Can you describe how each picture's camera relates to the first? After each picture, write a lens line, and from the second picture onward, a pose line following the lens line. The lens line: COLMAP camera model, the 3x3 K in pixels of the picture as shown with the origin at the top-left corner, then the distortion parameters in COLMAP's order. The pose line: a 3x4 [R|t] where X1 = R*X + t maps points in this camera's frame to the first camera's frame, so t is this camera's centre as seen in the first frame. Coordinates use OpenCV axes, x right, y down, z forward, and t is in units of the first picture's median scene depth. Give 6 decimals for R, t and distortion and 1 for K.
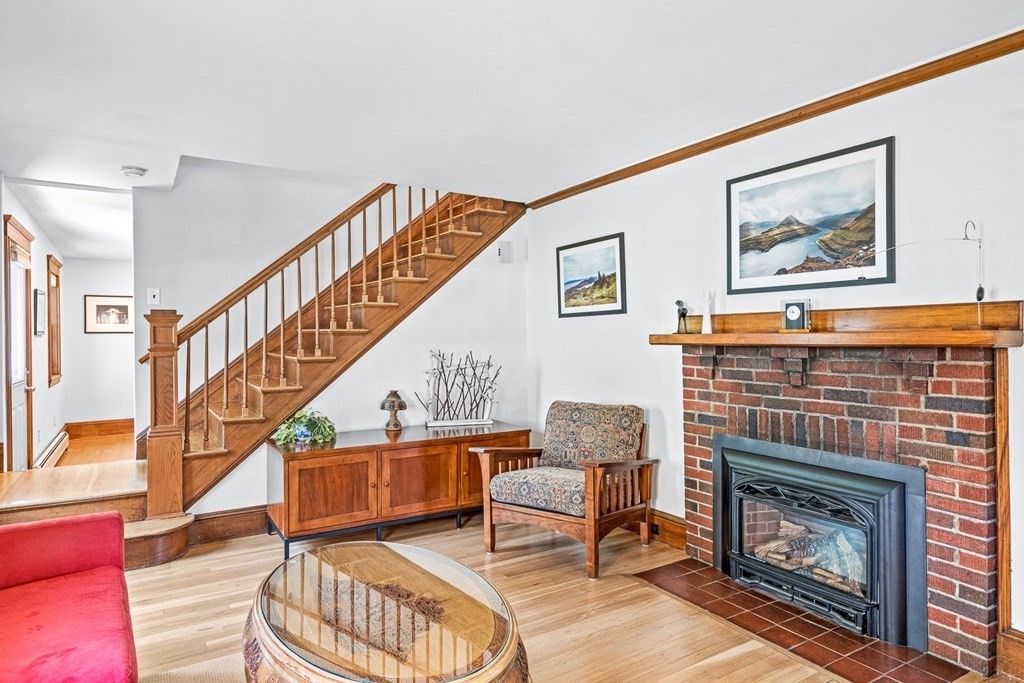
lens RADIAL K [[597.2, 0, 513.4], [0, 597.2, 334.4], [0, 0, 1]] dist [0.003869, 0.001525]
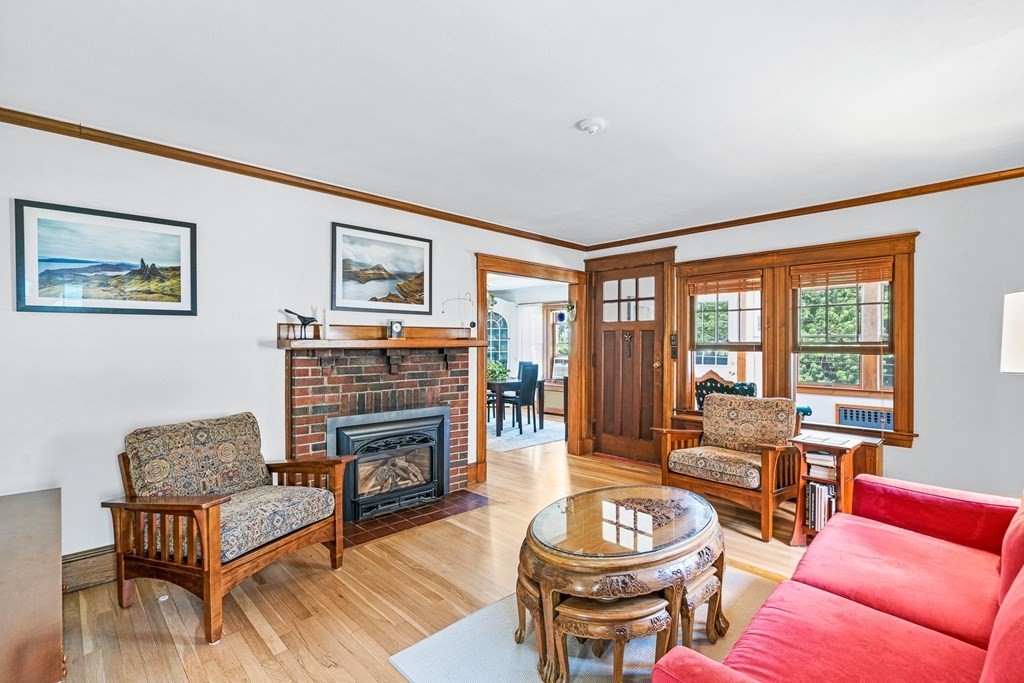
lens RADIAL K [[473.8, 0, 508.9], [0, 473.8, 343.1], [0, 0, 1]] dist [-0.002574, 0.000665]
pose [[-0.205686, 0.007815, 0.978587, -0.695896], [-0.000299, 0.999968, -0.008048, 0.013239], [-0.978618, -0.001948, -0.205677, 0.803632]]
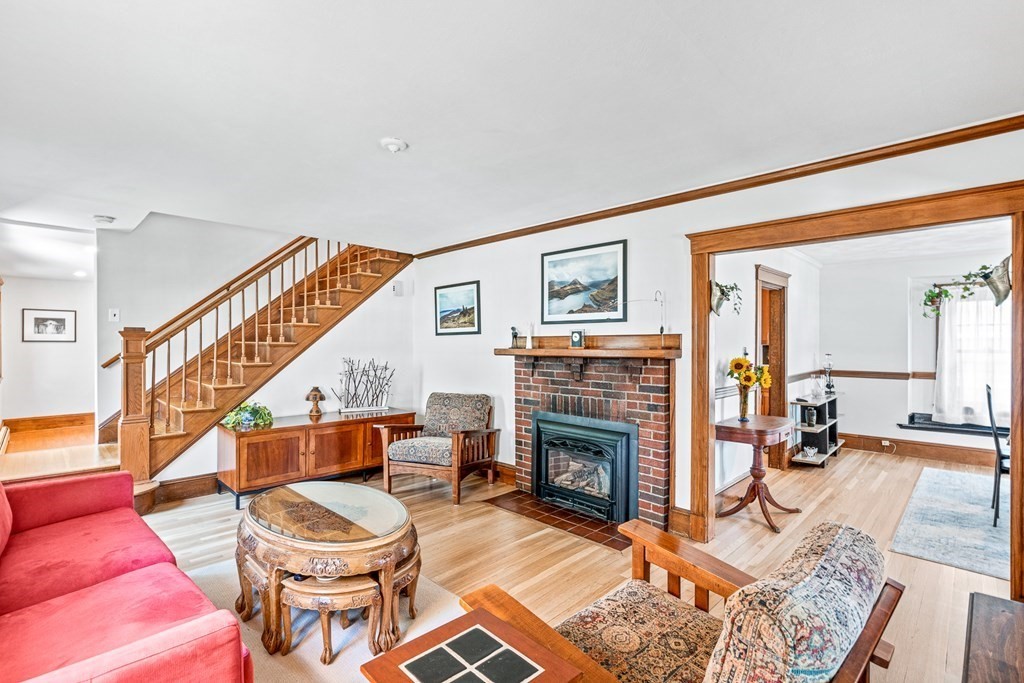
lens RADIAL K [[473.8, 0, 508.9], [0, 473.8, 343.1], [0, 0, 1]] dist [-0.002574, 0.000665]
pose [[0.973781, 0.008448, 0.227329, -0.017125], [-0.008671, 0.999962, -0.000022, -0.014580], [-0.227320, -0.001950, 0.973818, -0.219029]]
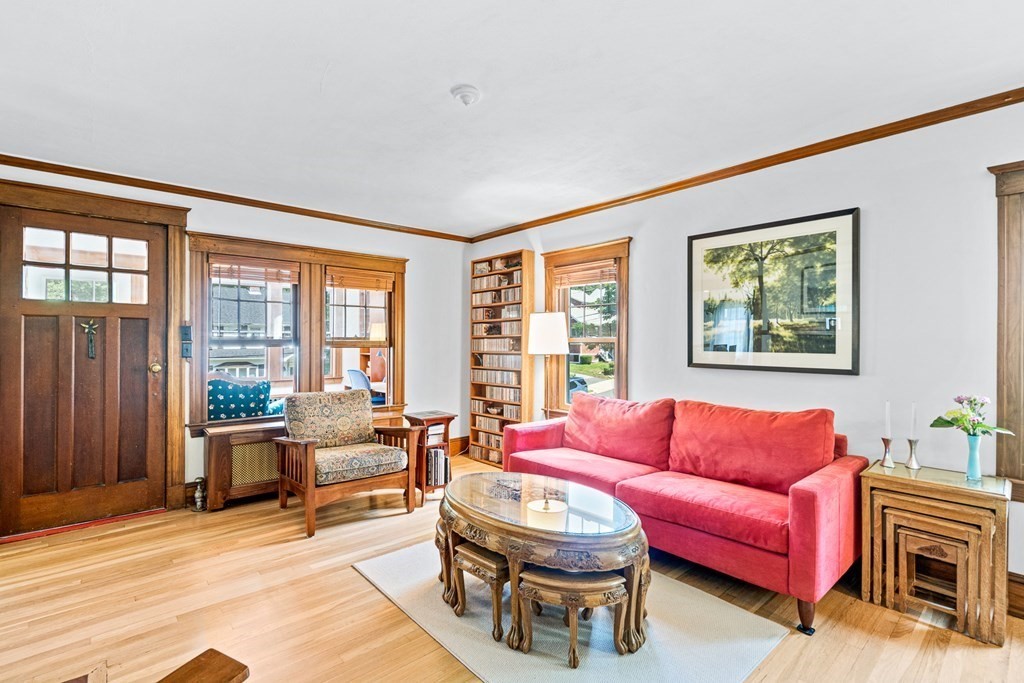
lens RADIAL K [[477.9, 0, 505.8], [0, 477.9, 340.0], [0, 0, 1]] dist [-0.002080, 0.000308]
pose [[-0.988116, 0.002804, -0.153683, 0.019122], [0.003036, 0.999995, -0.001274, 0.011101], [0.153678, -0.001726, -0.988119, 1.185333]]
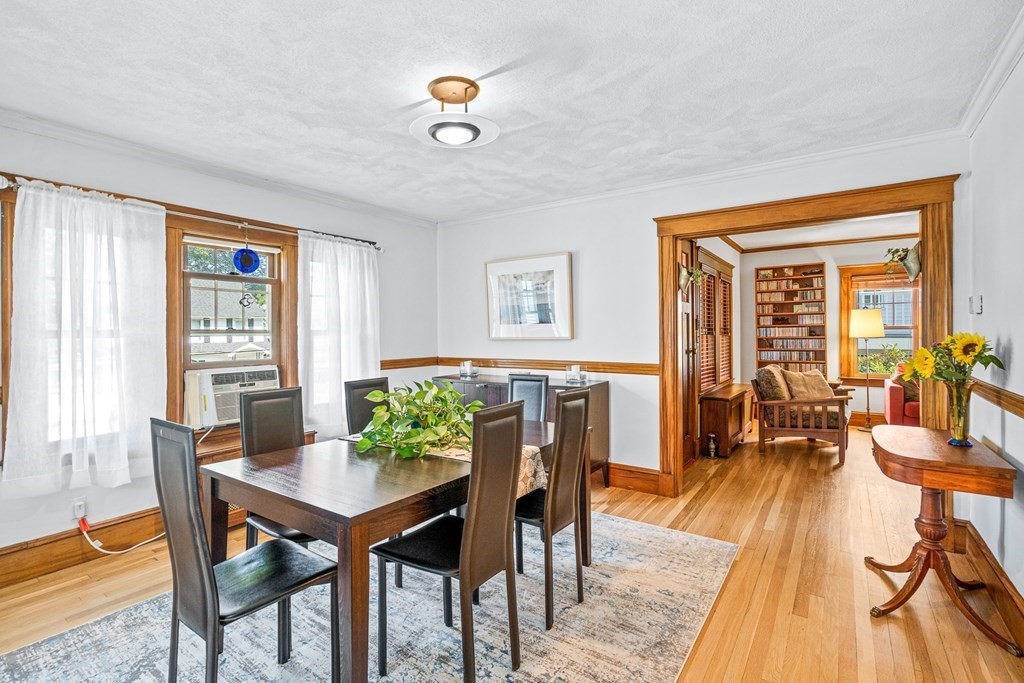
lens RADIAL K [[477.9, 0, 505.8], [0, 477.9, 340.0], [0, 0, 1]] dist [-0.002080, 0.000308]
pose [[-0.920219, 0.020456, -0.390868, 1.578929], [0.015009, 0.999743, 0.016985, 0.006419], [0.391115, 0.009764, -0.920290, 1.088746]]
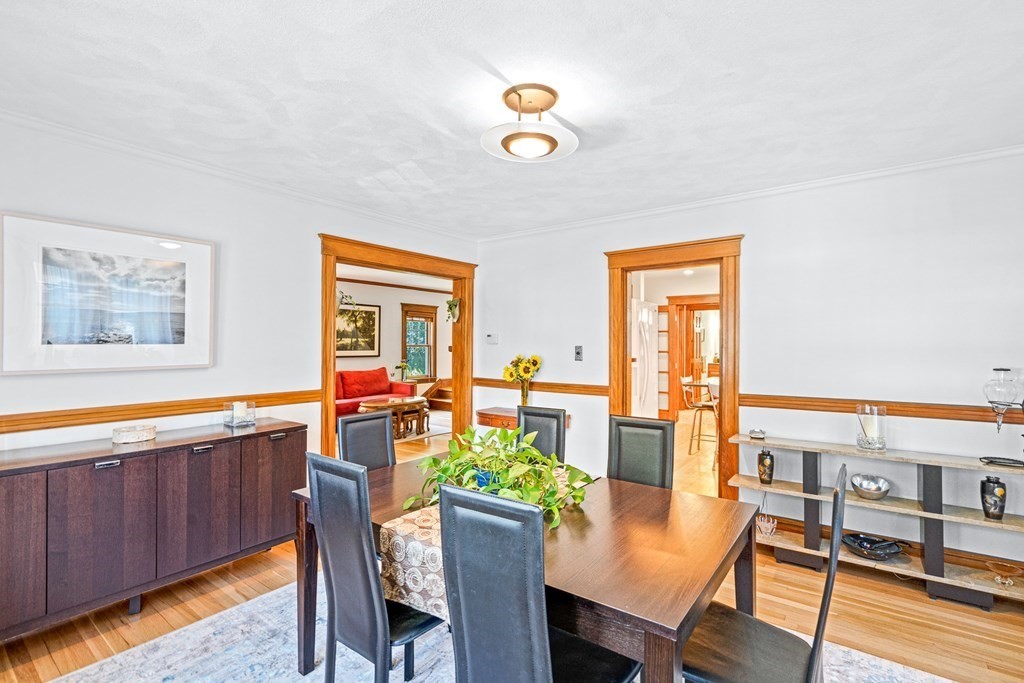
lens RADIAL K [[477.9, 0, 505.8], [0, 477.9, 340.0], [0, 0, 1]] dist [-0.002080, 0.000308]
pose [[0.351214, 0.000830, -0.936295, 1.914106], [-0.006140, 0.999980, -0.001417, -0.019819], [0.936275, 0.006246, 0.351212, 0.260756]]
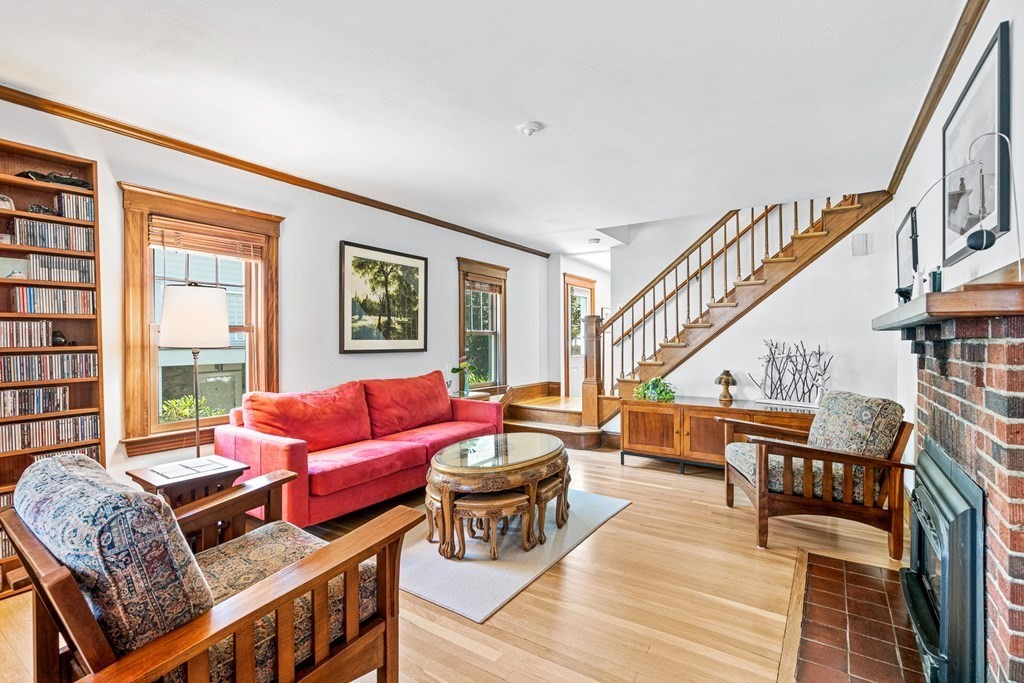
lens RADIAL K [[473.8, 0, 508.9], [0, 473.8, 343.1], [0, 0, 1]] dist [-0.002574, 0.000665]
pose [[0.411306, 0.011502, -0.911425, 0.680199], [-0.000501, 0.999923, 0.012393, 0.027631], [0.911497, -0.004641, 0.411280, 0.179591]]
